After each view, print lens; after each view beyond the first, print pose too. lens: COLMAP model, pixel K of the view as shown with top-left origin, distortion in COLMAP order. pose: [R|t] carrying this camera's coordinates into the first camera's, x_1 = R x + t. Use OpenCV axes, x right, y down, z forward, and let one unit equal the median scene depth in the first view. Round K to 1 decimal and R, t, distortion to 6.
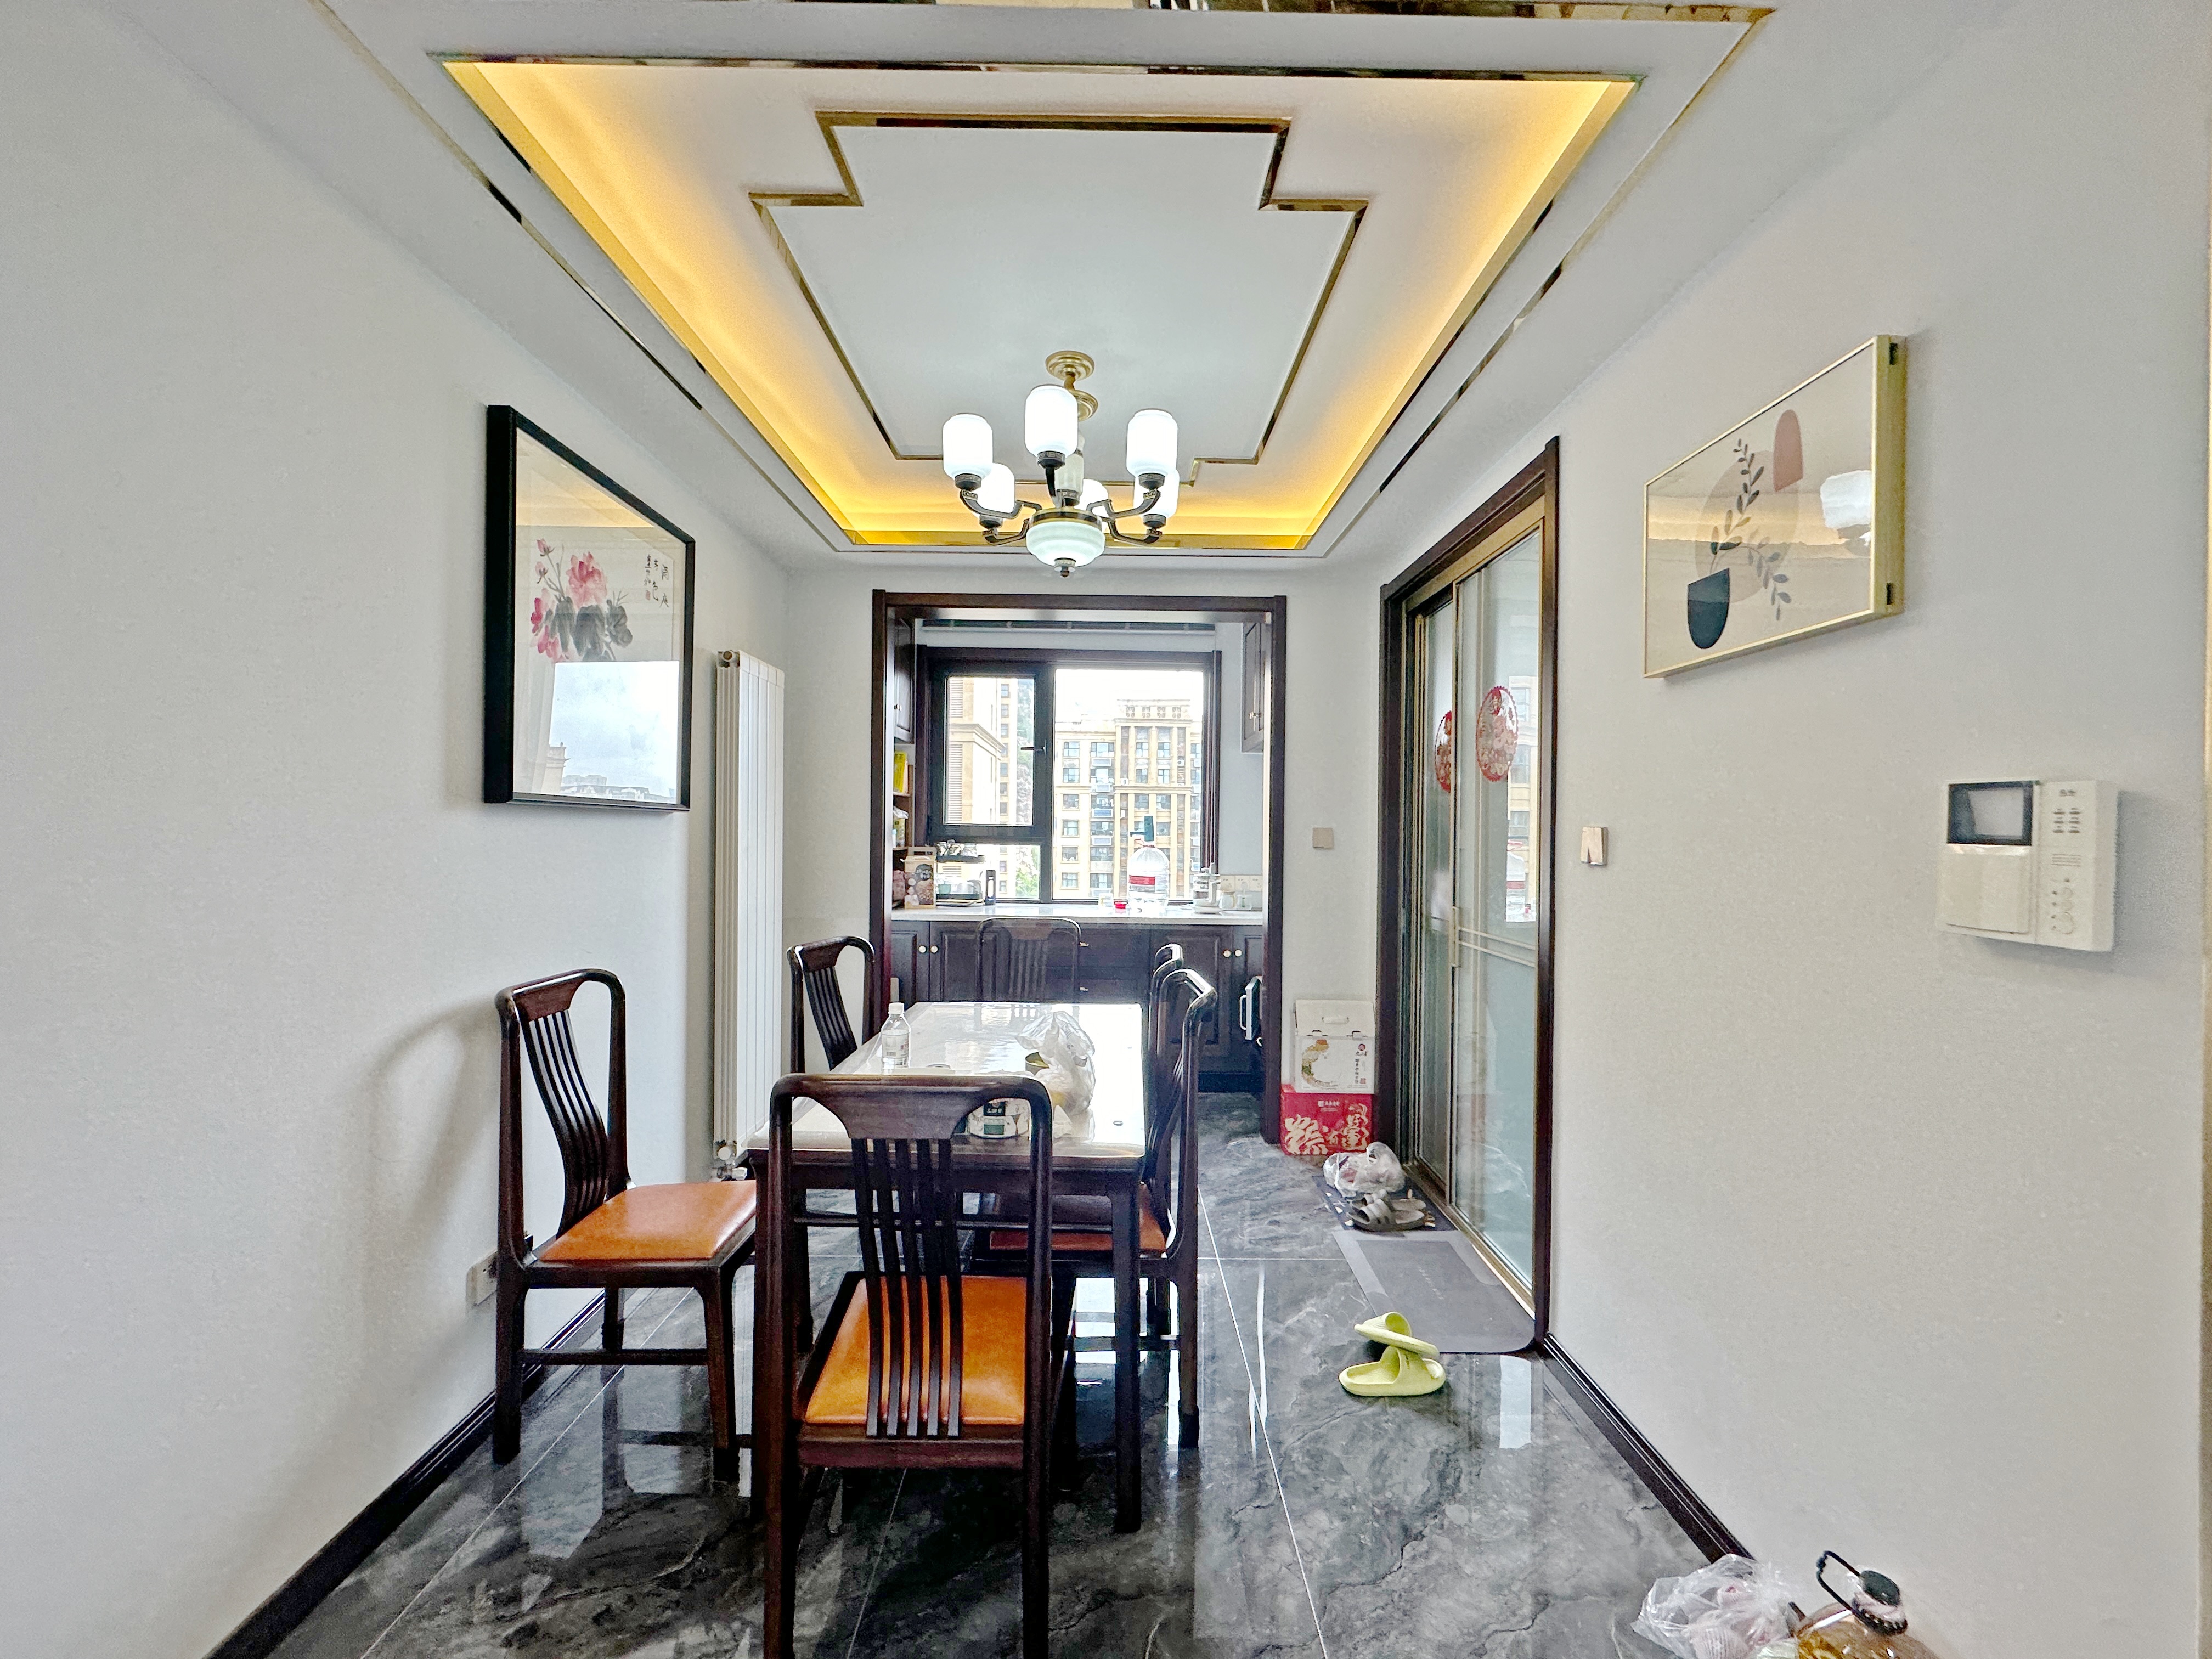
lens RADIAL K [[876.6, 0, 1106.4], [0, 876.6, 836.7], [0, 0, 1]] dist [0.000271, 0.000003]
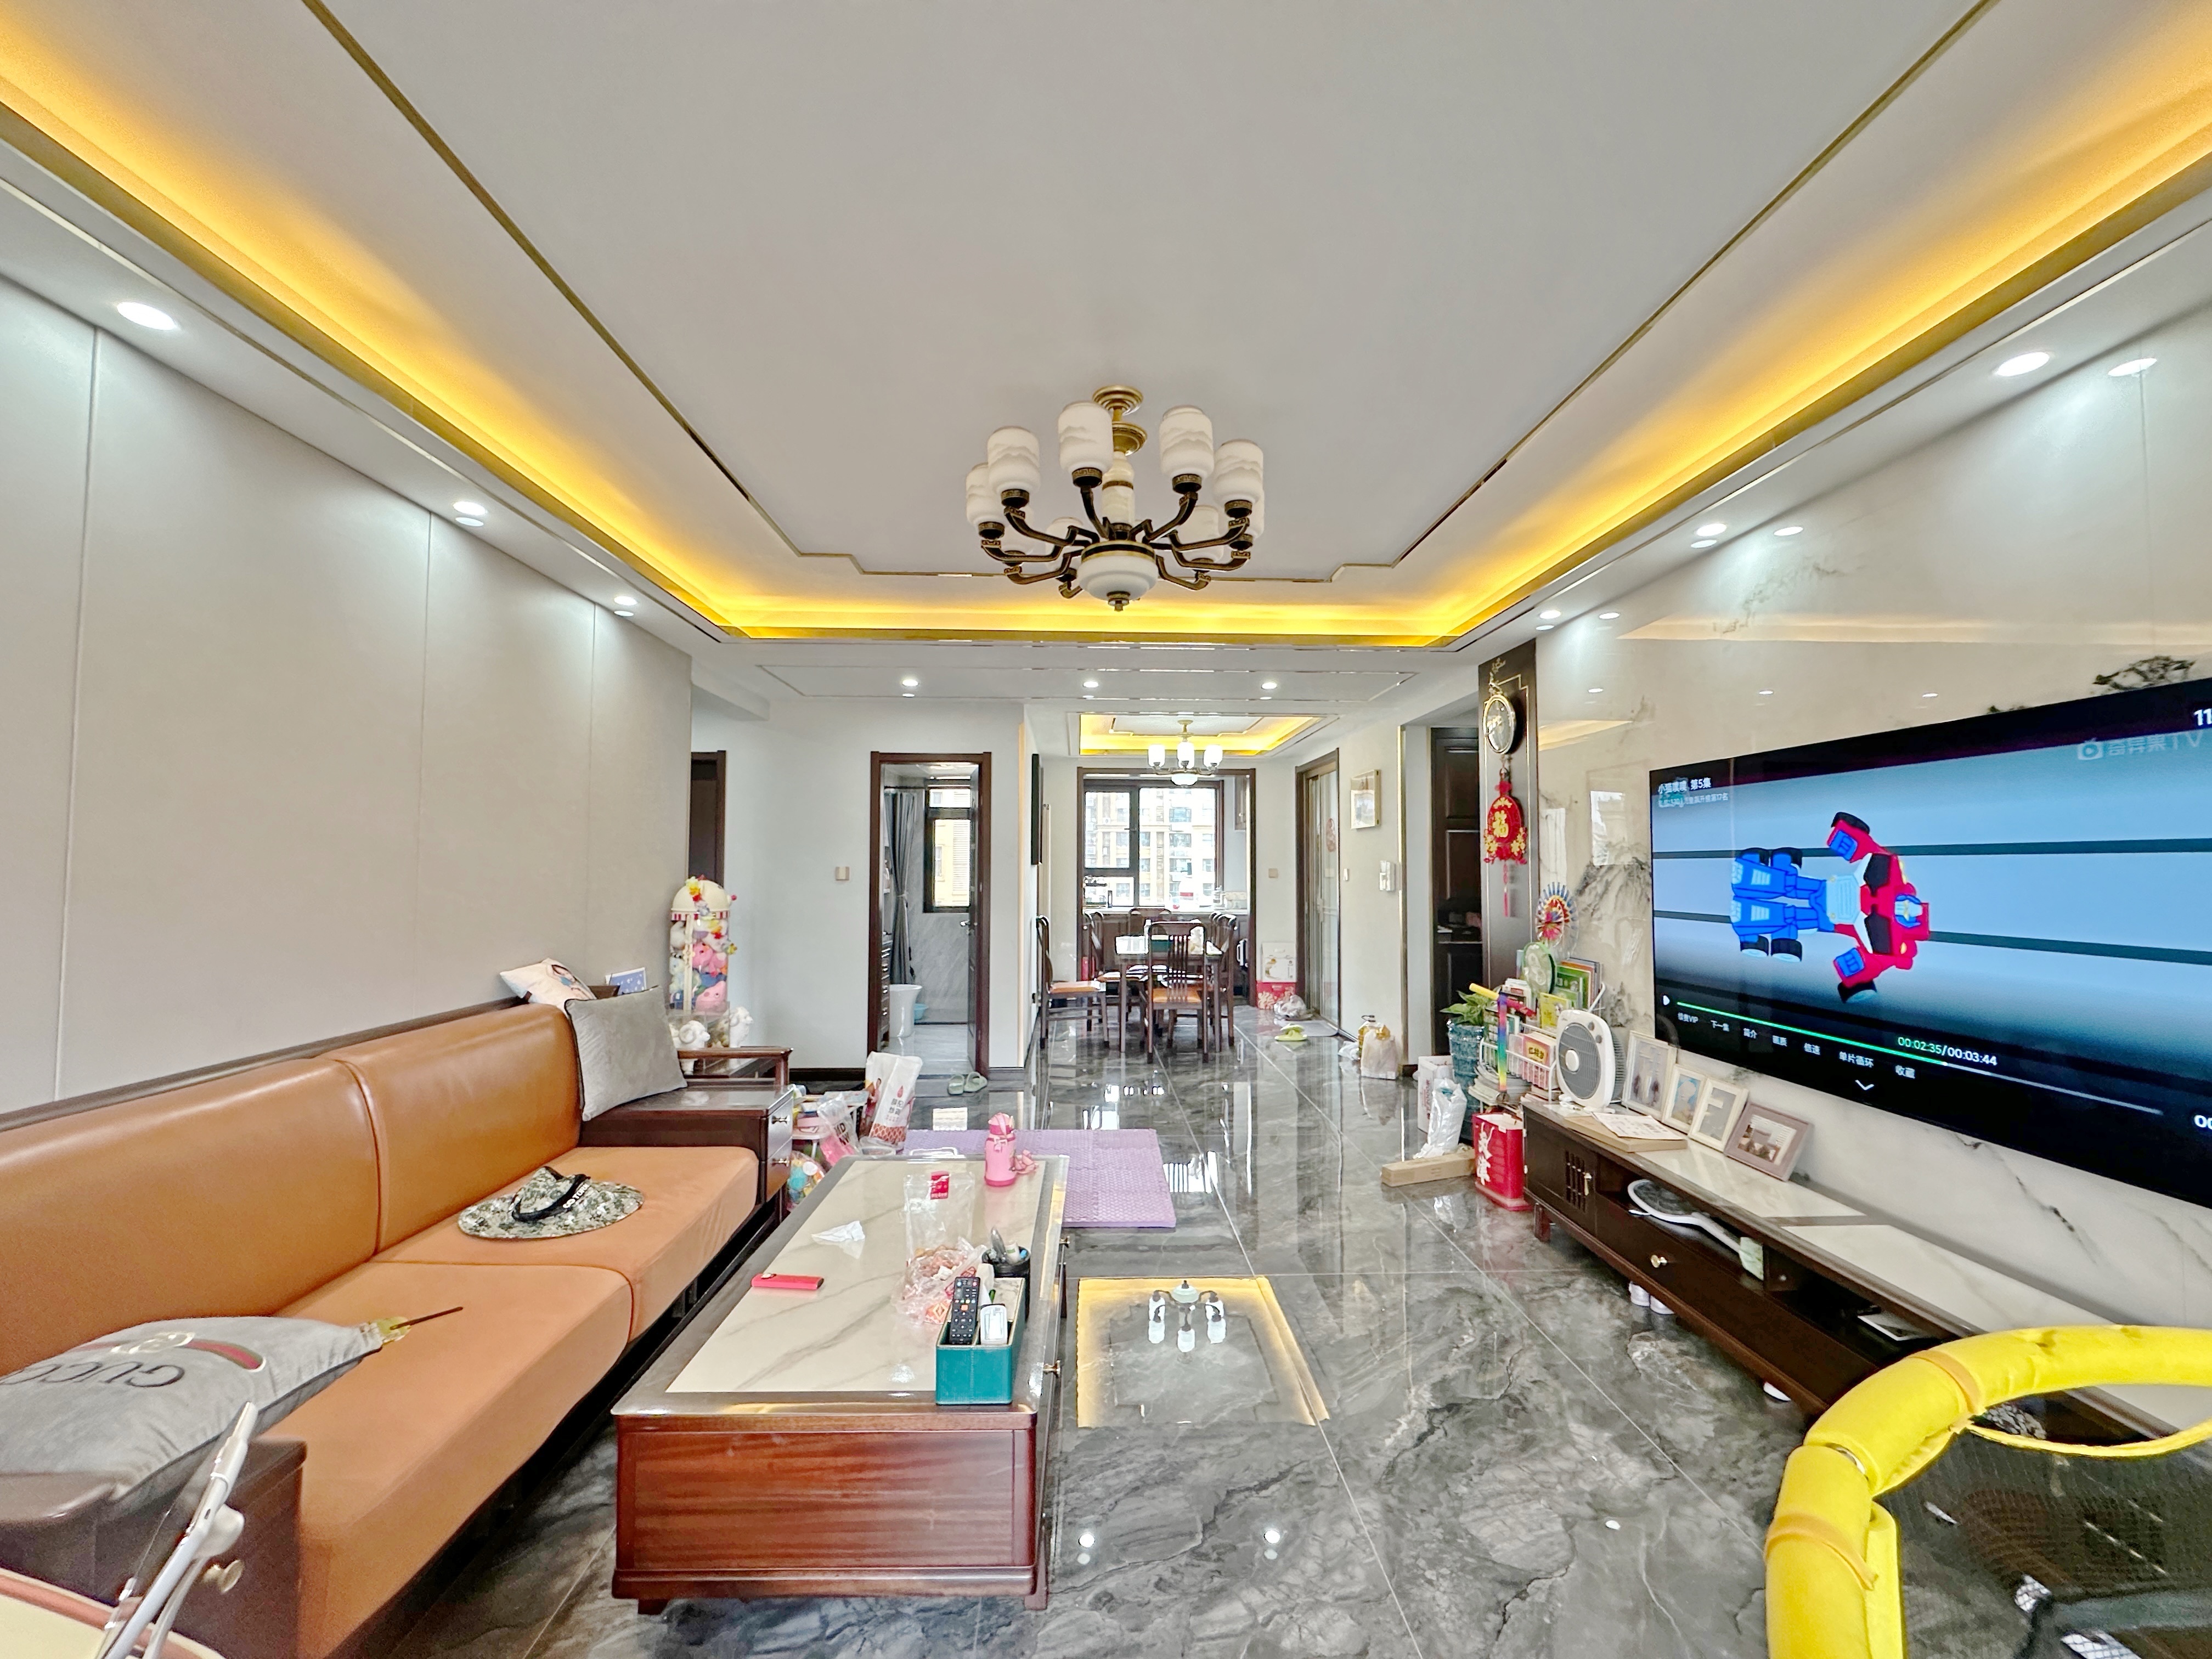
lens RADIAL K [[876.6, 0, 1104.5], [0, 876.6, 830.3], [0, 0, 1]] dist [0.000271, 0.000003]
pose [[0.999519, -0.005763, 0.030469, -0.206146], [0.007193, 0.998866, -0.047053, -0.003302], [-0.030163, 0.047250, 0.998428, -1.007381]]
